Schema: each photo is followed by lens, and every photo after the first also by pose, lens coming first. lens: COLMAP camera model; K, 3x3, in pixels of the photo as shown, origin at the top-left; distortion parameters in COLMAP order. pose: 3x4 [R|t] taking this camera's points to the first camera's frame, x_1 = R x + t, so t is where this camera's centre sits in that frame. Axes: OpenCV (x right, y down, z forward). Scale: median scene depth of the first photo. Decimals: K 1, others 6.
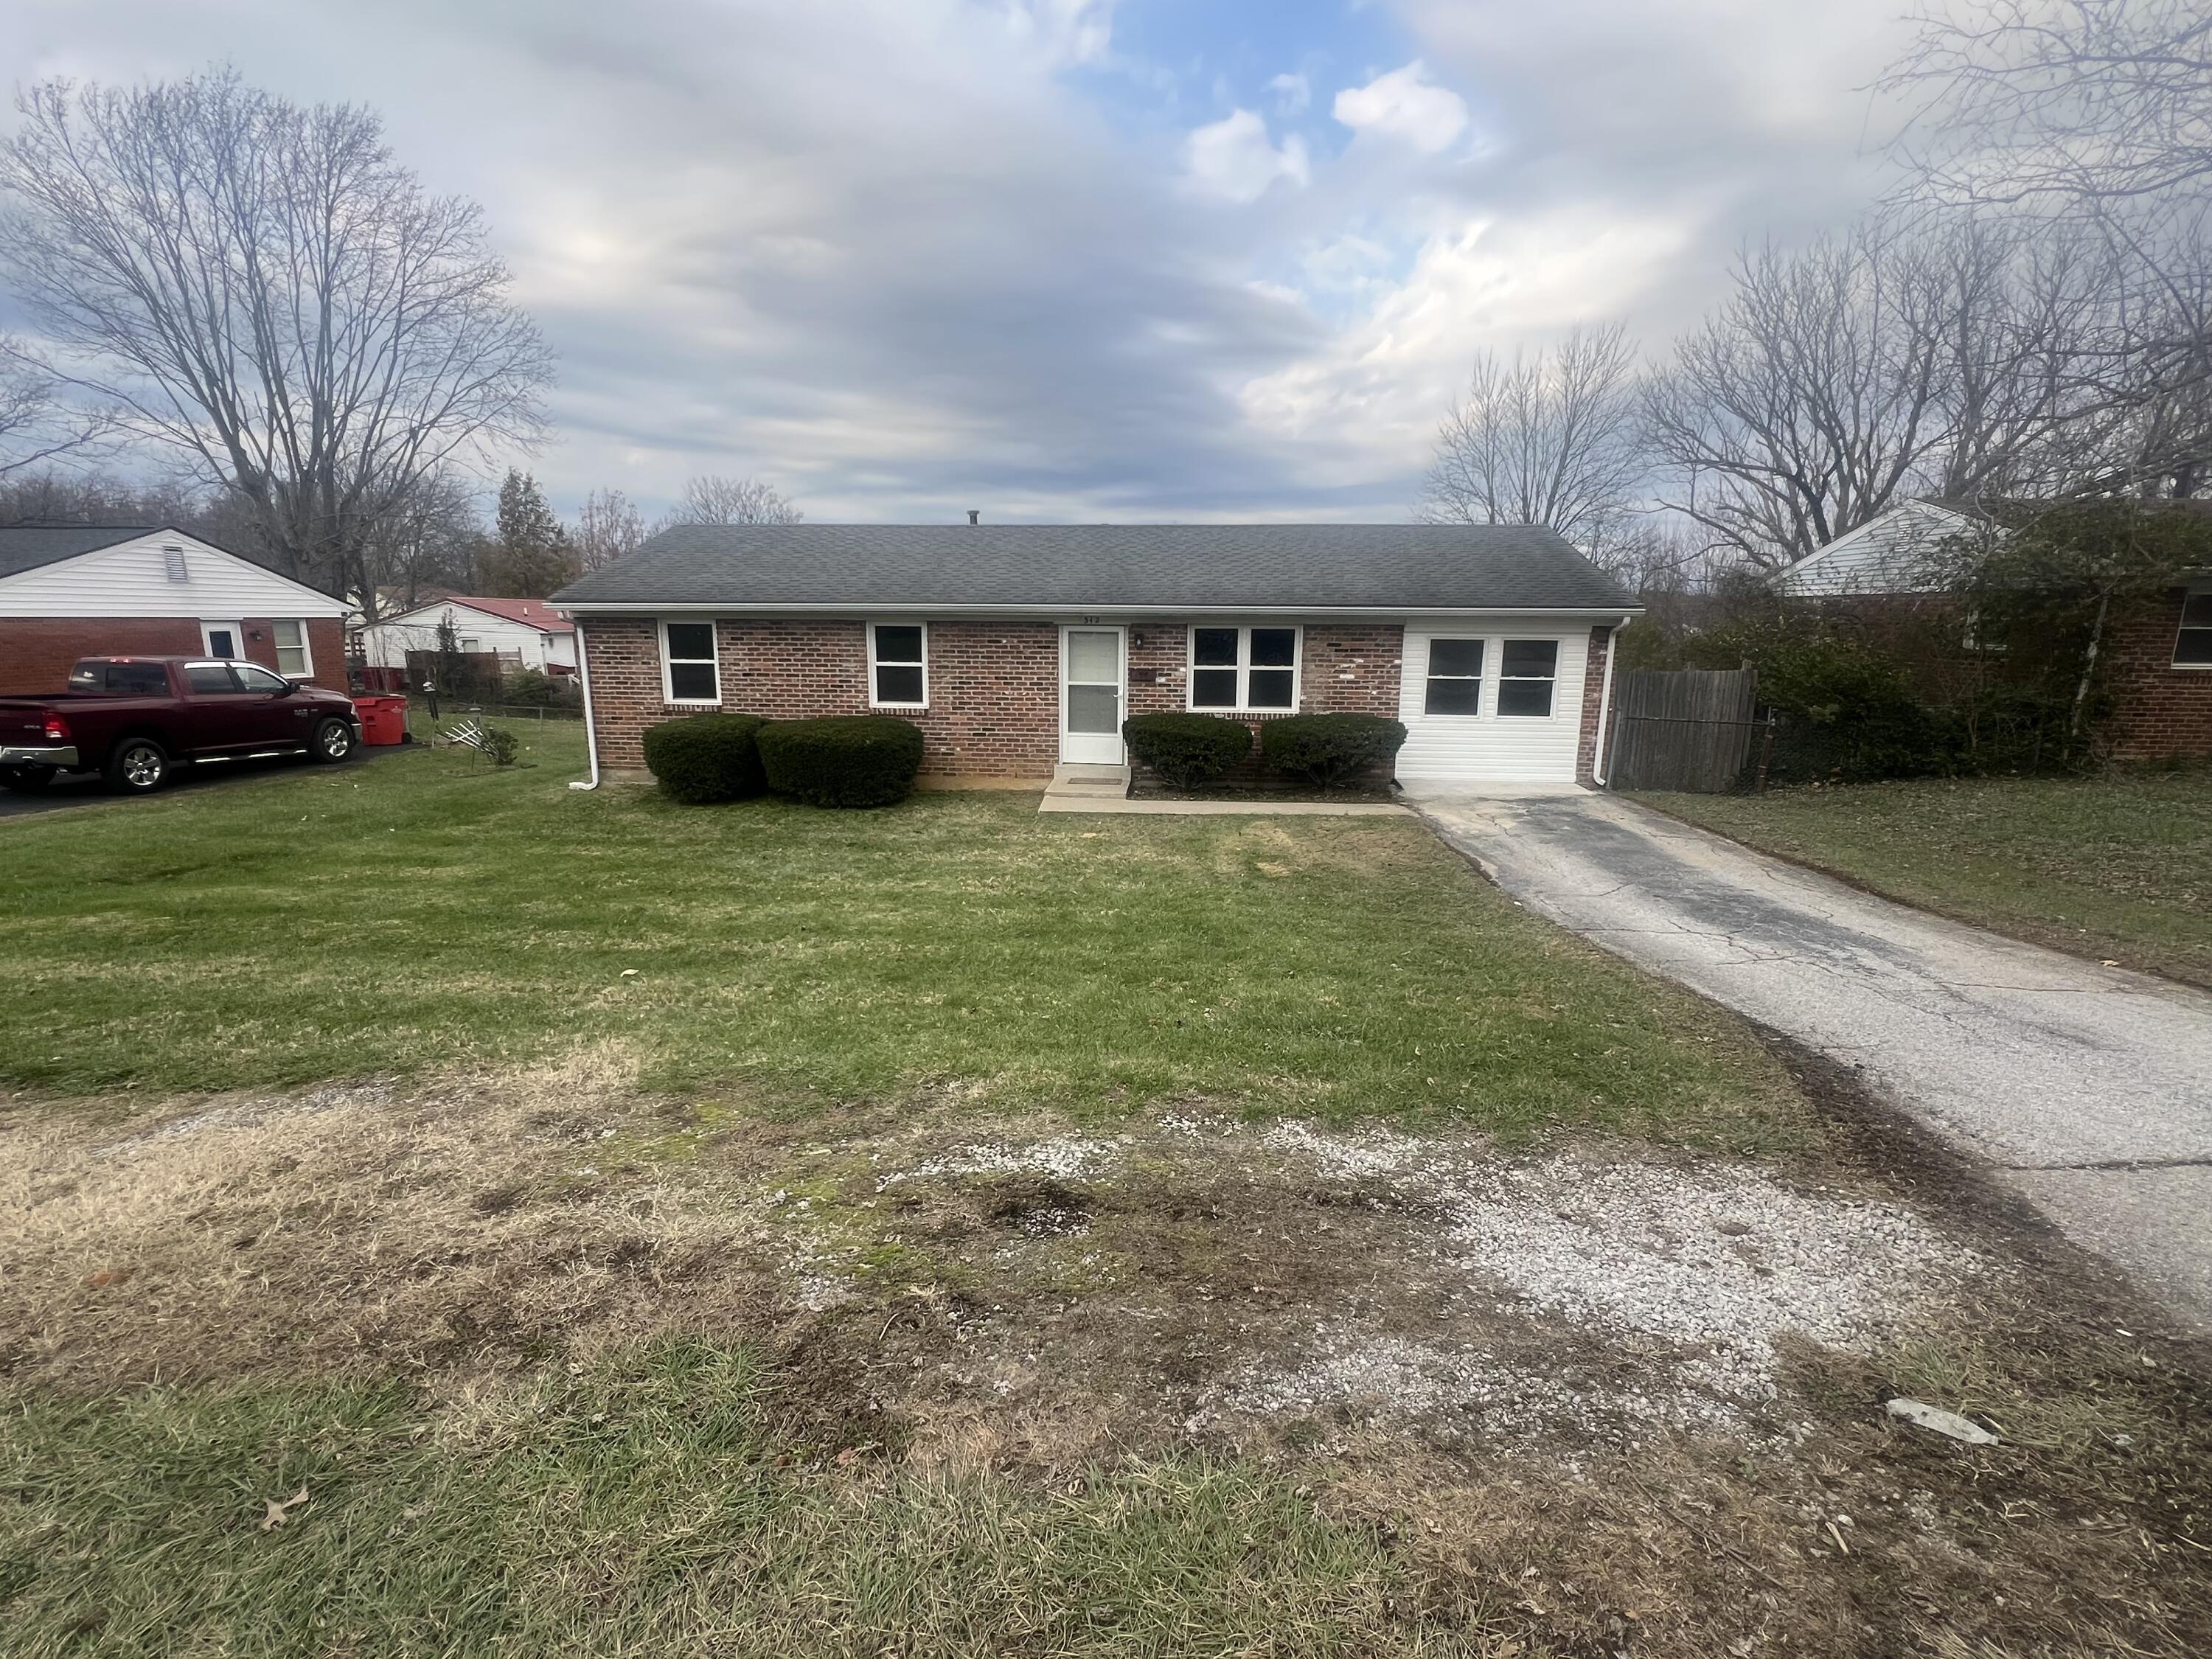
lens RADIAL K [[1097.9, 0, 1126.0], [0, 1097.9, 830.7], [0, 0, 1]] dist [-0.012087, -0.003234]
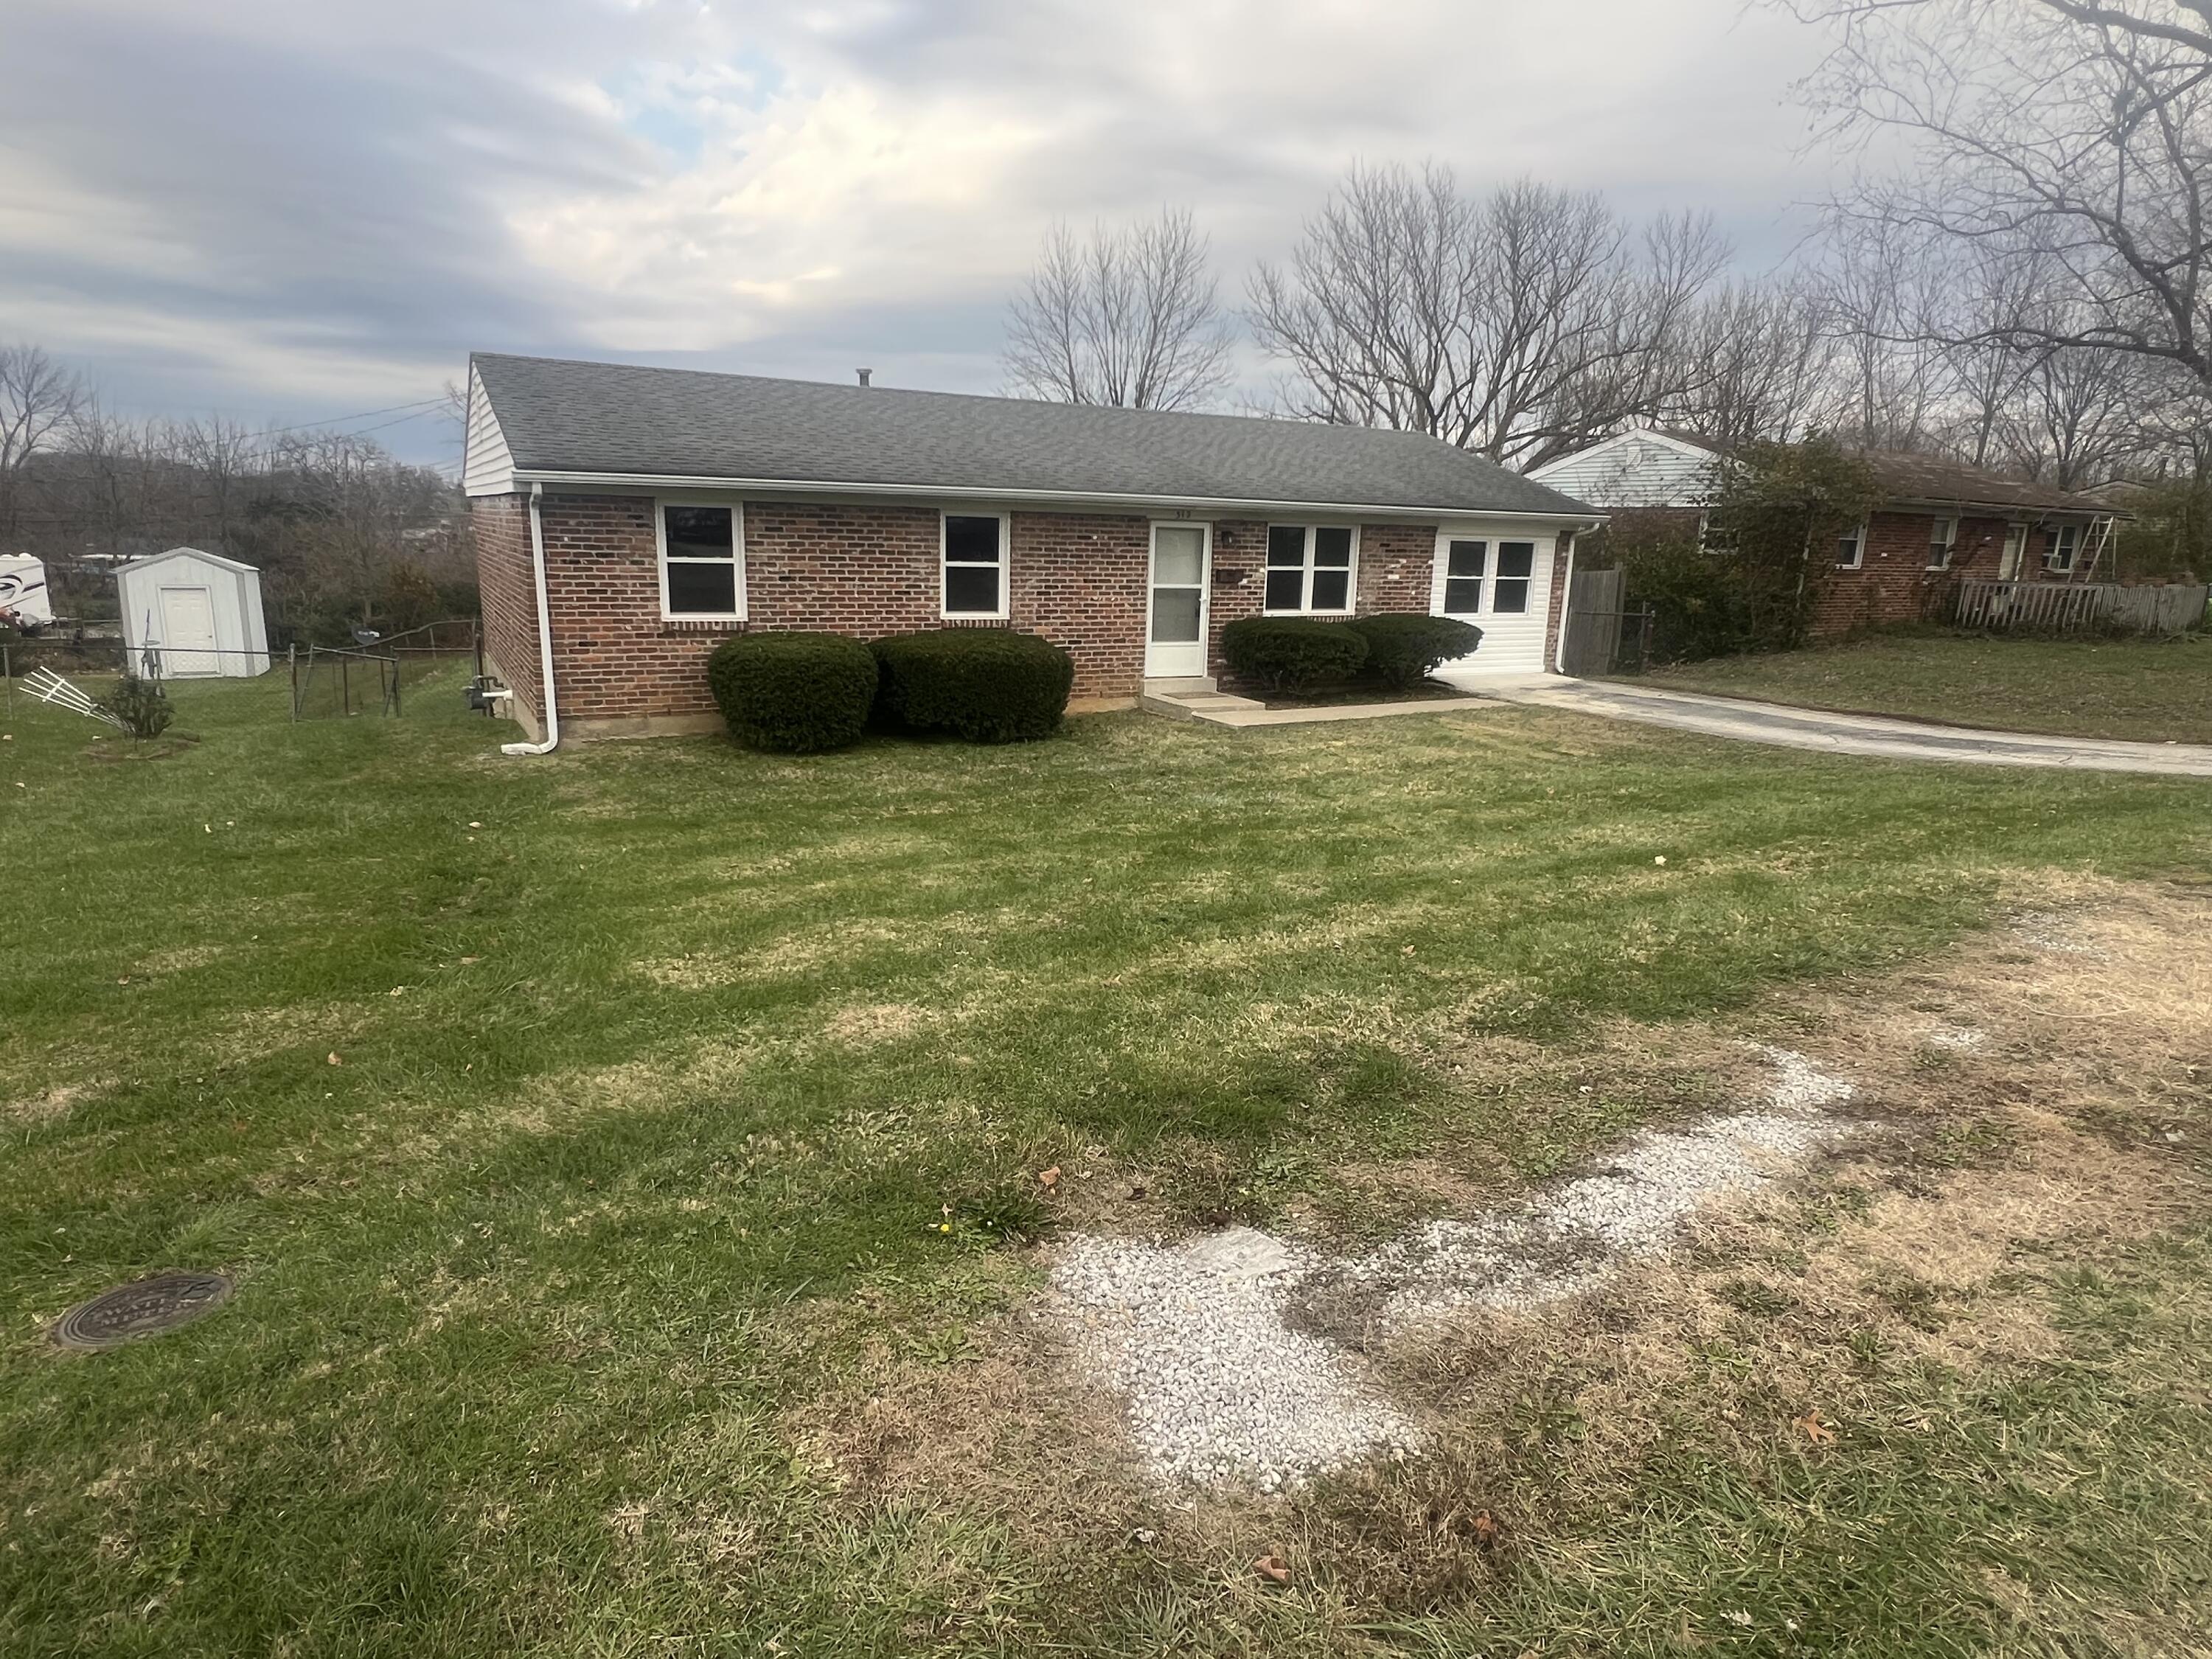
lens RADIAL K [[1225.9, 0, 1108.3], [0, 1225.9, 822.6], [0, 0, 1]] dist [-0.013414, 0.000622]
pose [[0.832307, -0.113745, 0.542519, -0.698256], [0.080755, 0.993160, 0.084337, -0.034573], [-0.548401, -0.026383, 0.835799, 0.208859]]
